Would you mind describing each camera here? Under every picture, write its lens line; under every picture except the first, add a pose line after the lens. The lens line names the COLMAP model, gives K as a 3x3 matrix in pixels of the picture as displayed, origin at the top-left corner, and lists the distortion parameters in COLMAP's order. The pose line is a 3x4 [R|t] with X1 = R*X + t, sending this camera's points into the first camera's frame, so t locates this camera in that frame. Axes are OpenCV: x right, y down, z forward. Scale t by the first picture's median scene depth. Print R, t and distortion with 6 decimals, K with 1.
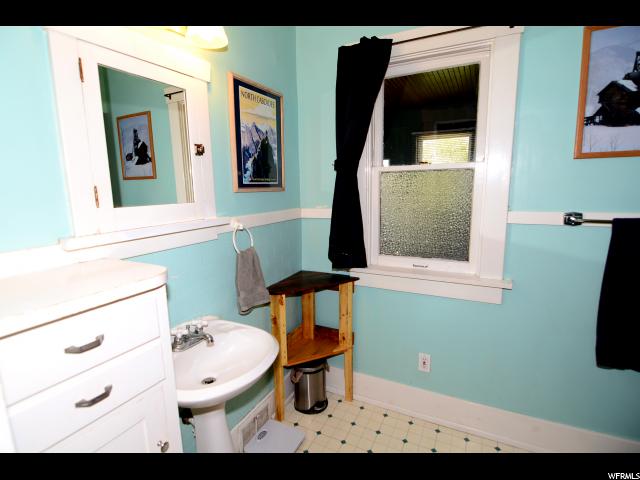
lens RADIAL K [[326.5, 0, 320.0], [0, 326.5, 240.0], [0, 0, 1]] dist [0.000198, -0.014539]
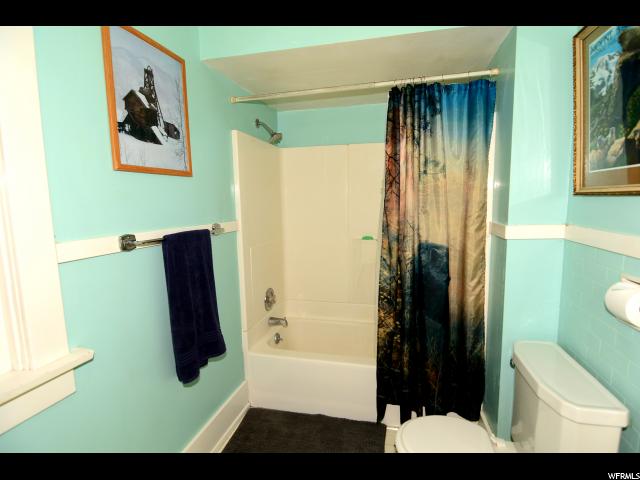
lens RADIAL K [[326.5, 0, 320.0], [0, 326.5, 240.0], [0, 0, 1]] dist [0.000198, -0.014539]
pose [[-0.223372, -0.096131, 0.969981, -0.147629], [0.176396, 0.974708, 0.137220, -0.103728], [-0.958639, 0.201752, -0.200765, 0.728675]]
